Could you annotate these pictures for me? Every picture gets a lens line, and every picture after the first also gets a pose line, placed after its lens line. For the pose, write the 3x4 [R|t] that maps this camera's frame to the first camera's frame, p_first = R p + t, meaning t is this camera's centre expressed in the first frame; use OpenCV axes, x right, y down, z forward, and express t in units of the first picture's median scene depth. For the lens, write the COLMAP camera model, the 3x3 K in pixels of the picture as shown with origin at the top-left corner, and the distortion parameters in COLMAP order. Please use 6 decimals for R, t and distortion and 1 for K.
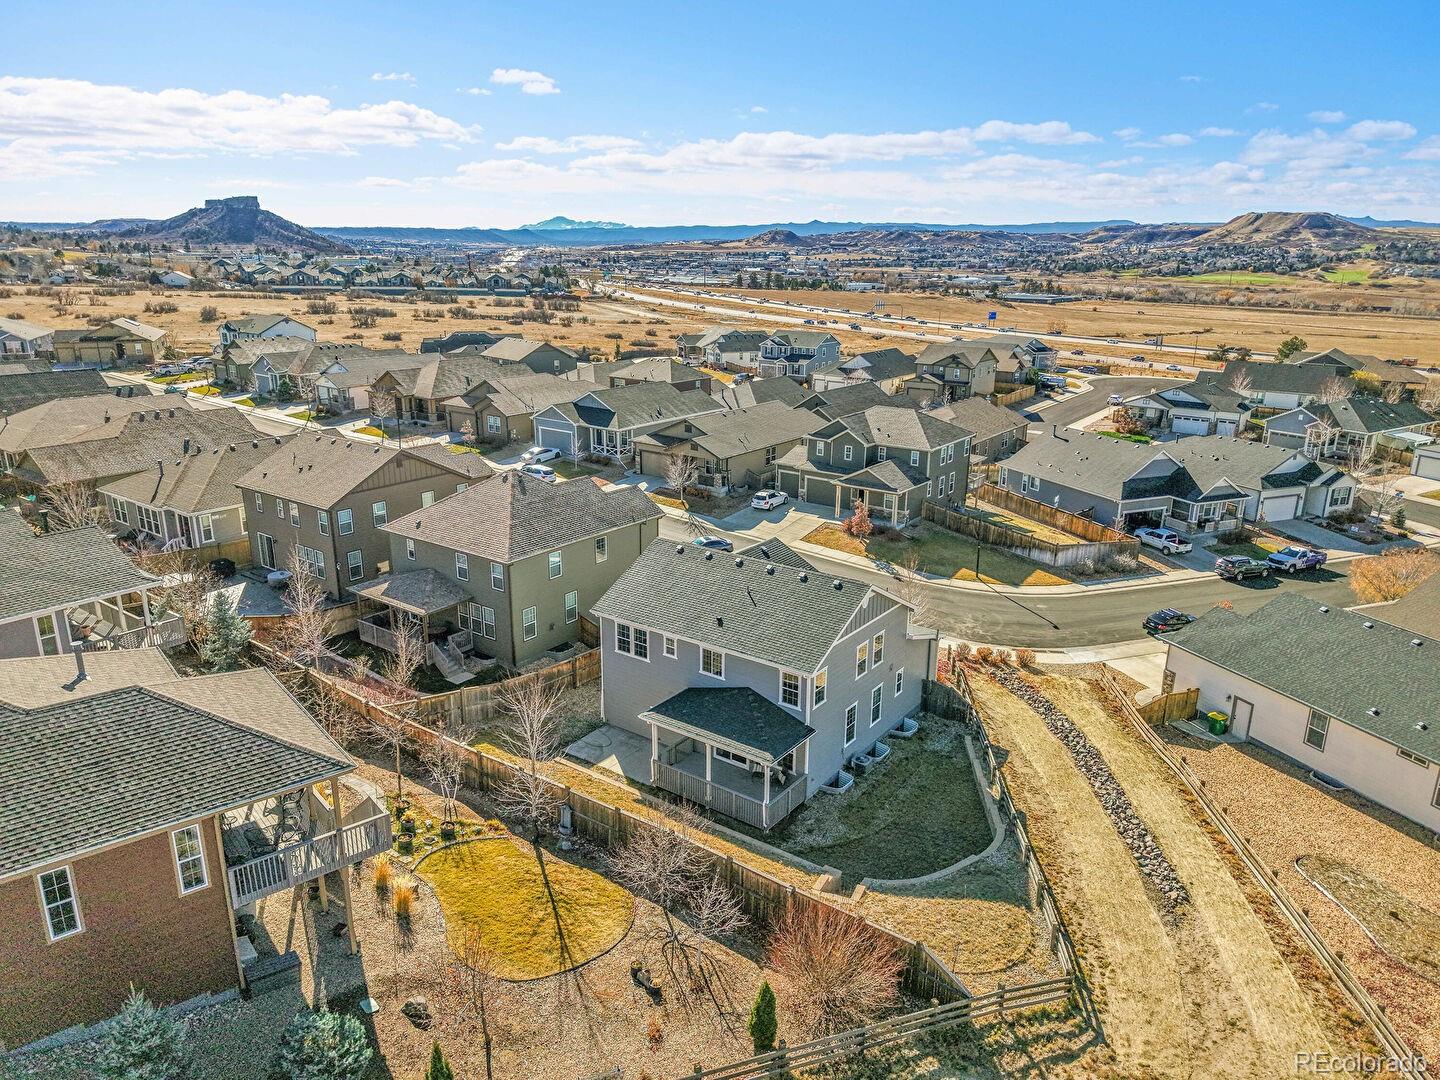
lens RADIAL K [[952.7, 0, 720.0], [0, 952.7, 540.0], [0, 0, 1]] dist [0.014469, -0.017354]
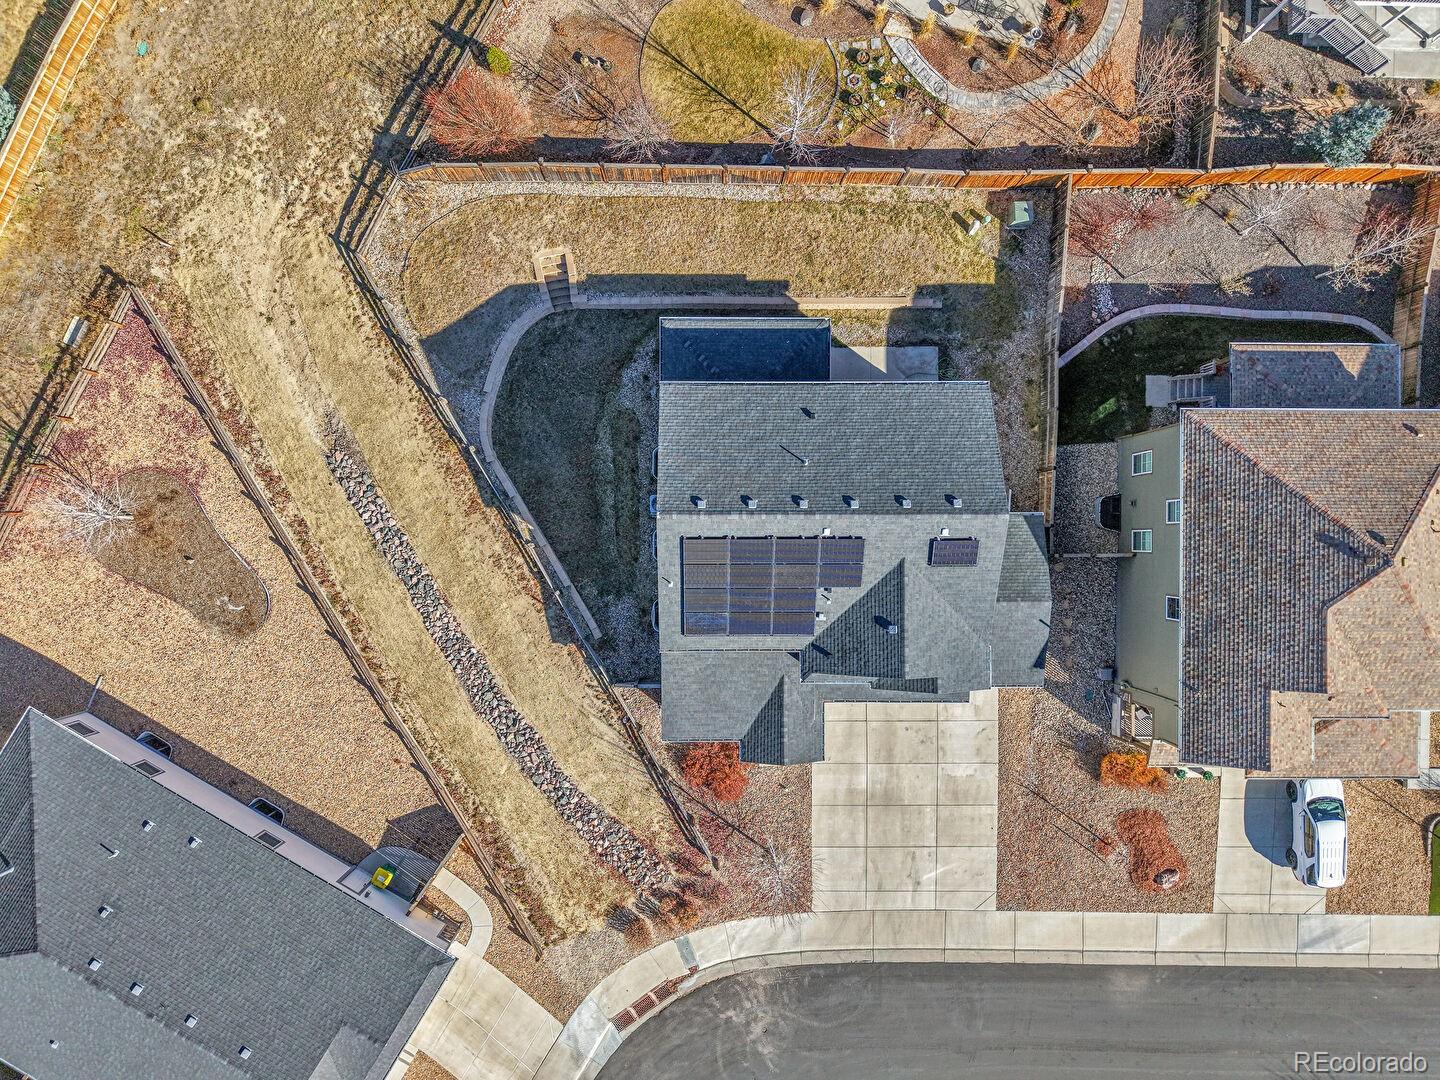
lens RADIAL K [[953.1, 0, 721.6], [0, 953.1, 551.5], [0, 0, 1]] dist [0.008587, -0.016523]
pose [[-0.803193, 0.594173, -0.042903, 0.084348], [-0.211852, -0.217581, 0.952773, -0.346538], [0.556777, 0.774350, 0.300637, 0.394127]]
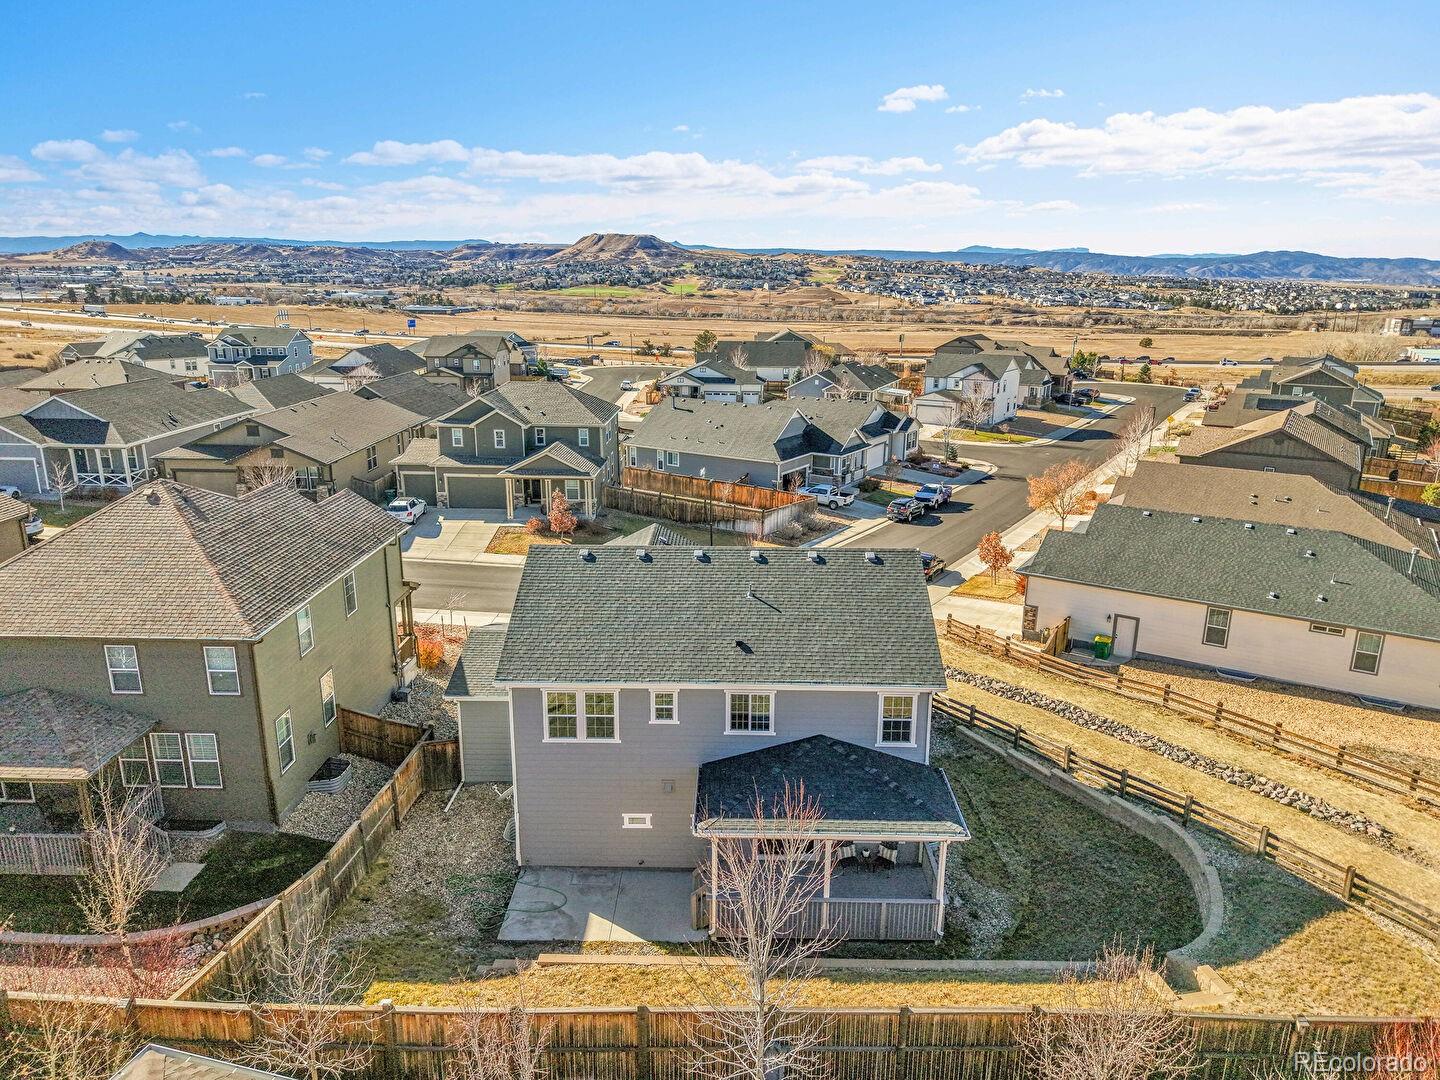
lens RADIAL K [[953.1, 0, 721.6], [0, 953.1, 551.5], [0, 0, 1]] dist [0.008587, -0.016523]
pose [[0.815310, -0.158427, 0.556930, -0.173158], [0.161529, 0.985887, 0.043984, -0.003102], [-0.556039, 0.054100, 0.829394, 0.236489]]
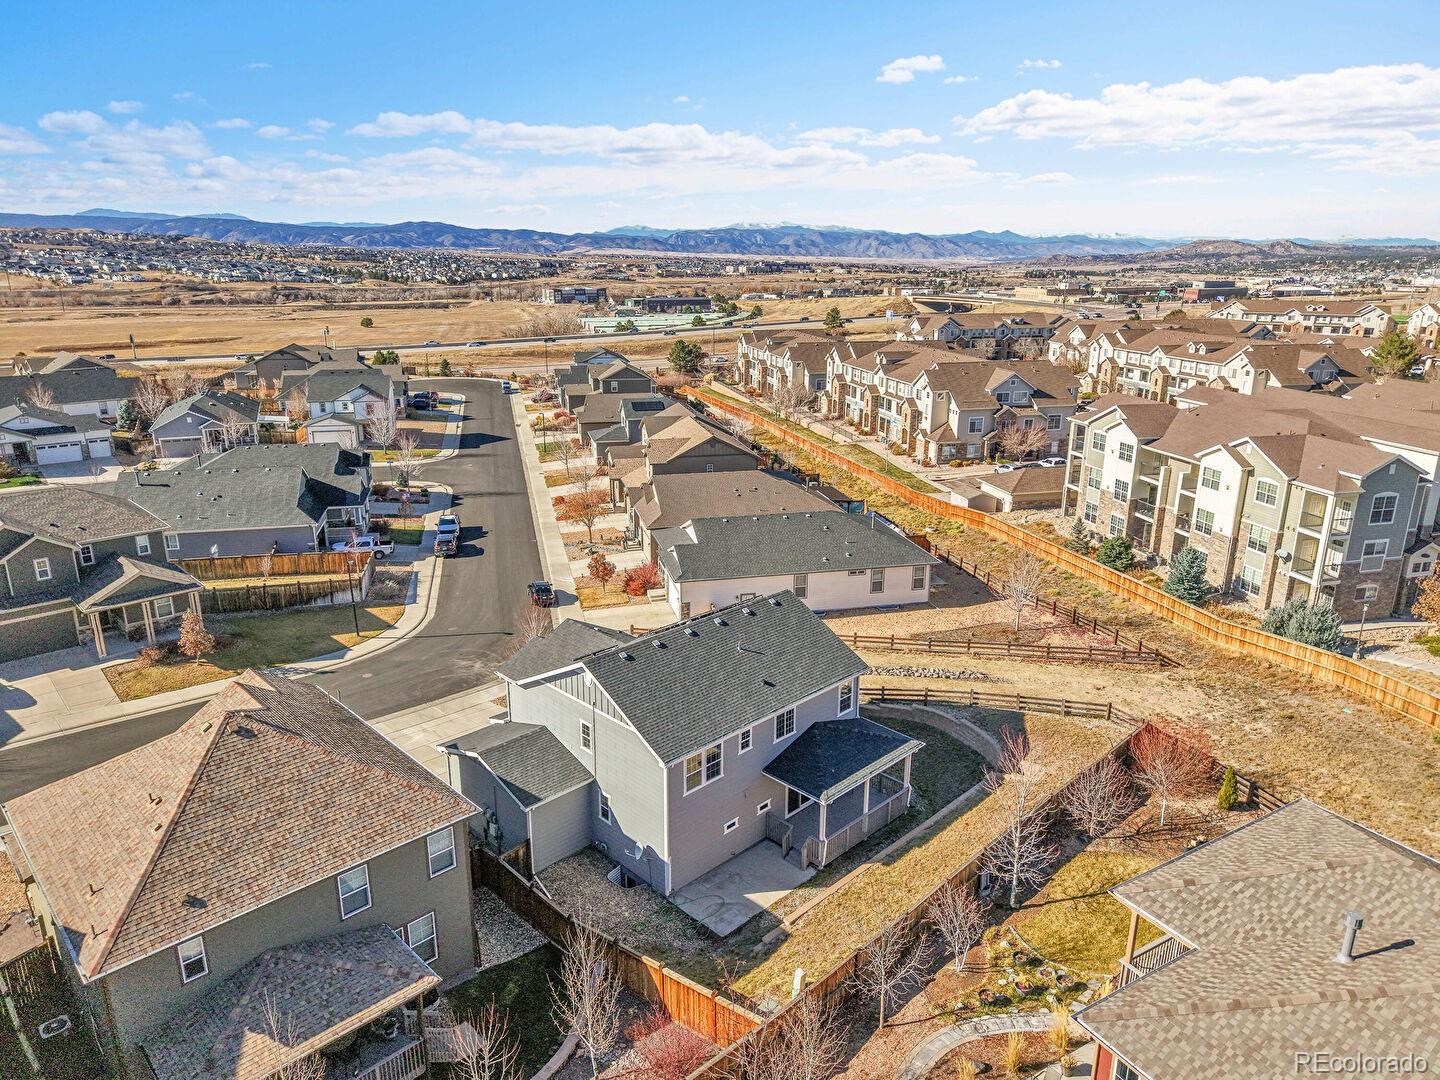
lens RADIAL K [[953.1, 0, 721.6], [0, 953.1, 551.5], [0, 0, 1]] dist [0.008587, -0.016523]
pose [[0.154306, -0.298890, 0.941729, -0.418643], [0.275892, 0.928266, 0.249411, -0.138514], [-0.948722, 0.221330, 0.225699, 0.393858]]
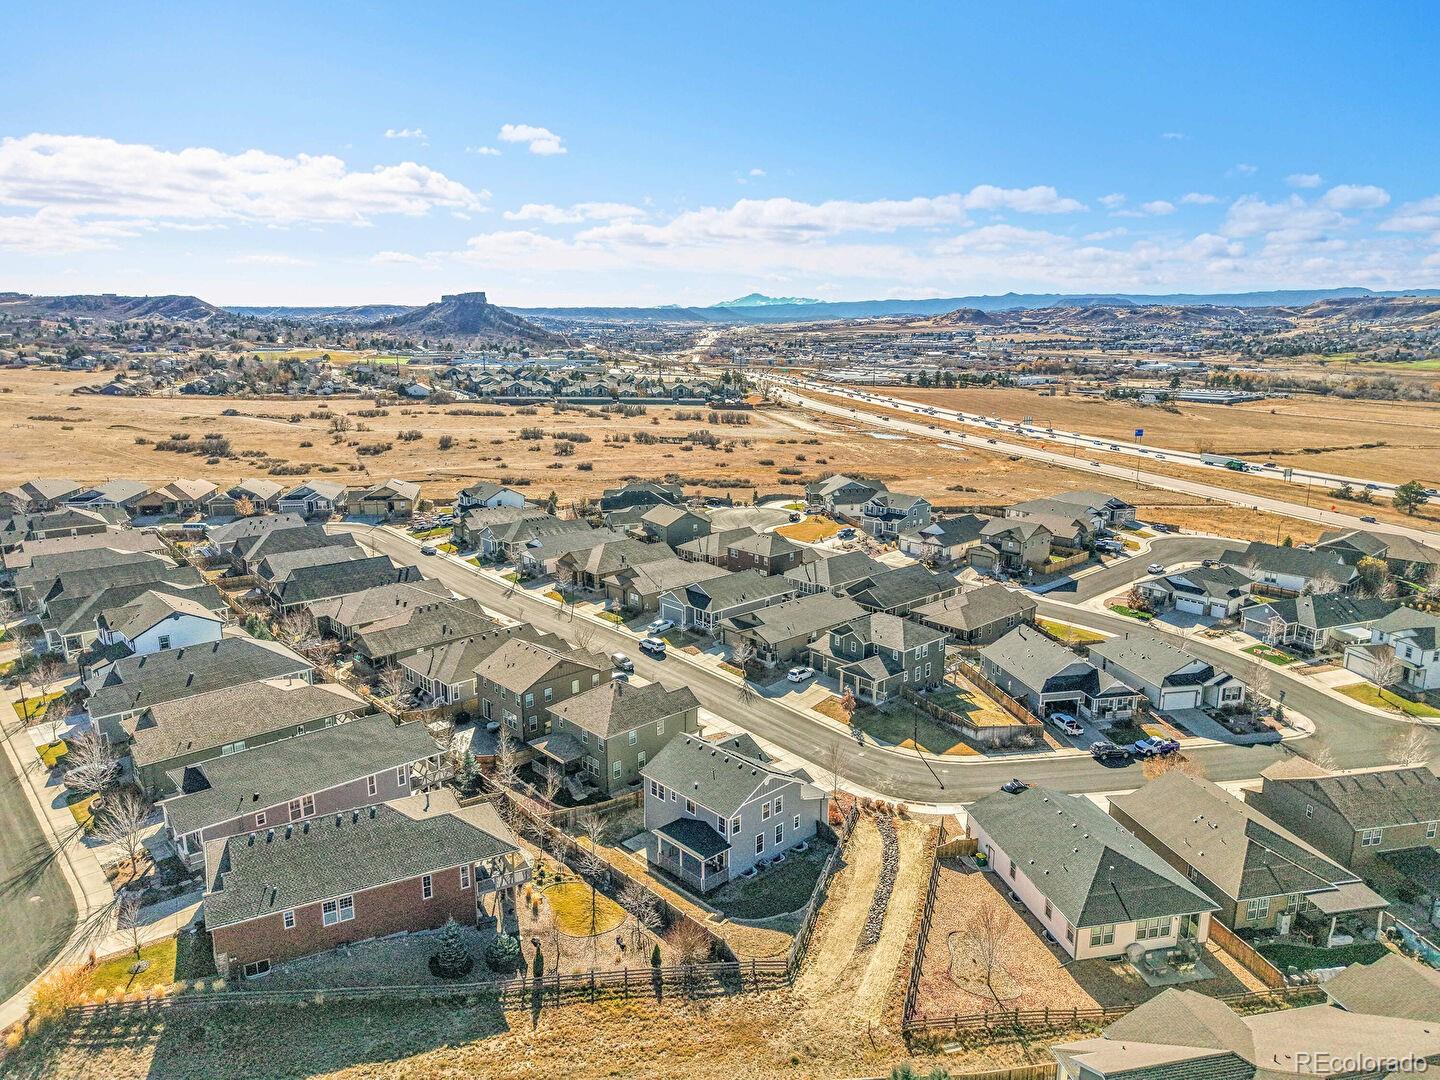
lens RADIAL K [[941.4, 0, 720.0], [0, 941.4, 540.0], [0, 0, 1]] dist [0.043417, -0.042100]
pose [[0.981381, 0.029862, -0.189734, 0.204606], [-0.043801, 0.996606, -0.069704, -0.147061], [0.187008, 0.076717, 0.979358, -0.495754]]
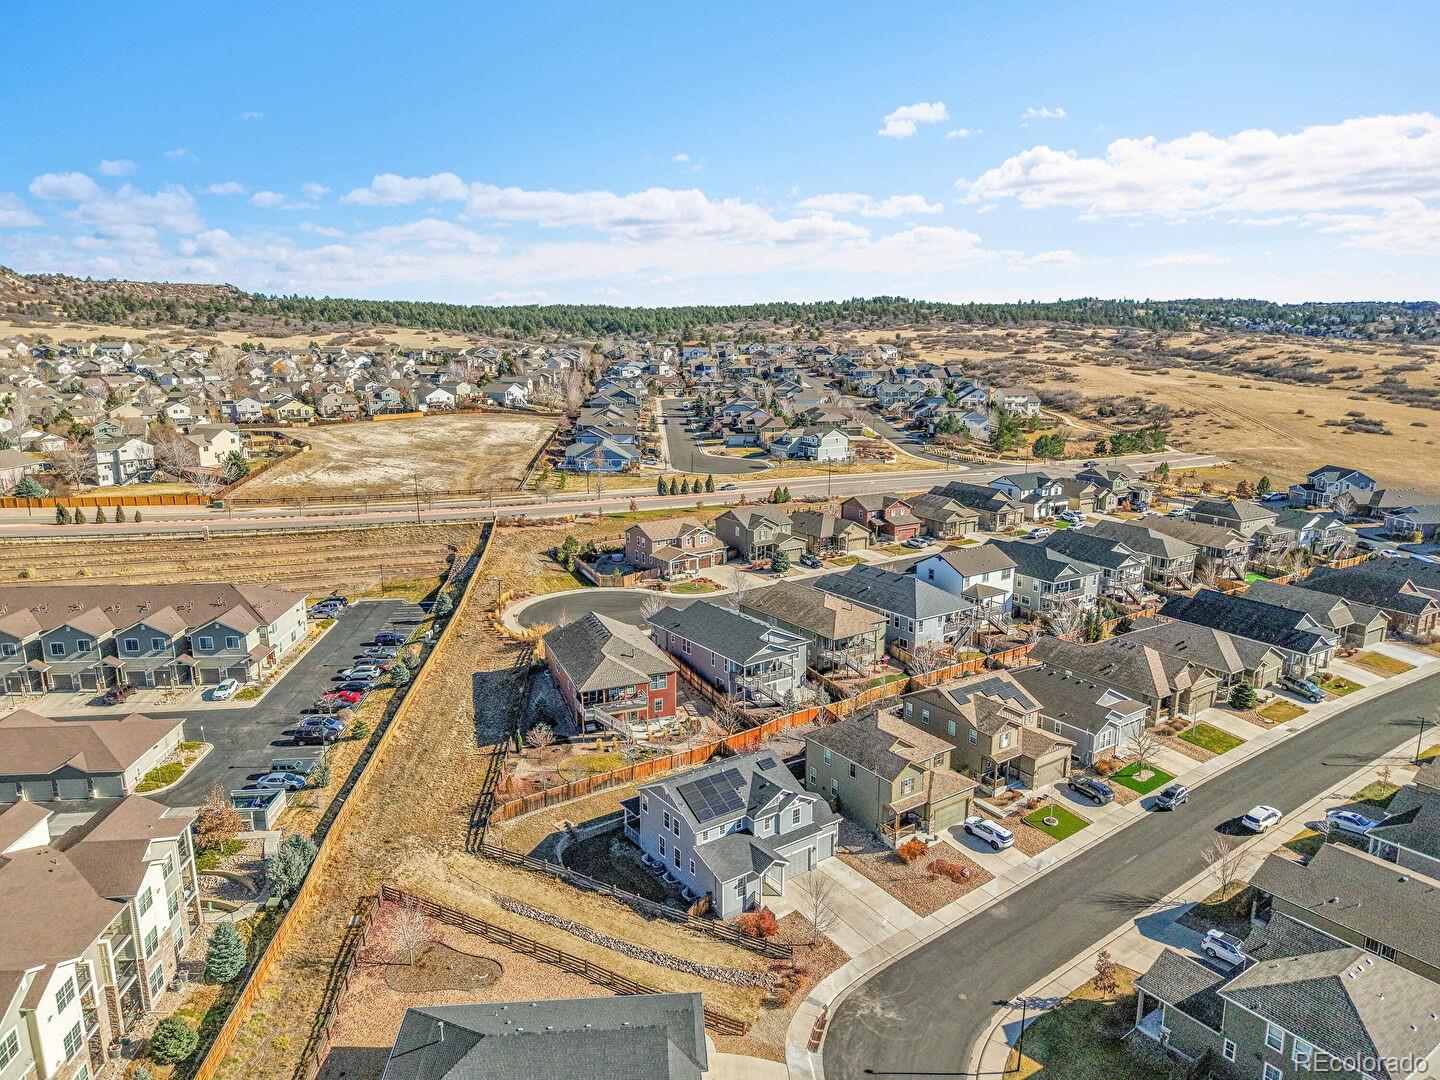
lens RADIAL K [[953.1, 0, 721.6], [0, 953.1, 551.5], [0, 0, 1]] dist [0.008587, -0.016523]
pose [[-0.304658, 0.198198, -0.931612, 0.913016], [-0.280536, 0.916048, 0.286628, -0.485864], [0.910210, 0.348674, -0.223480, 0.668319]]
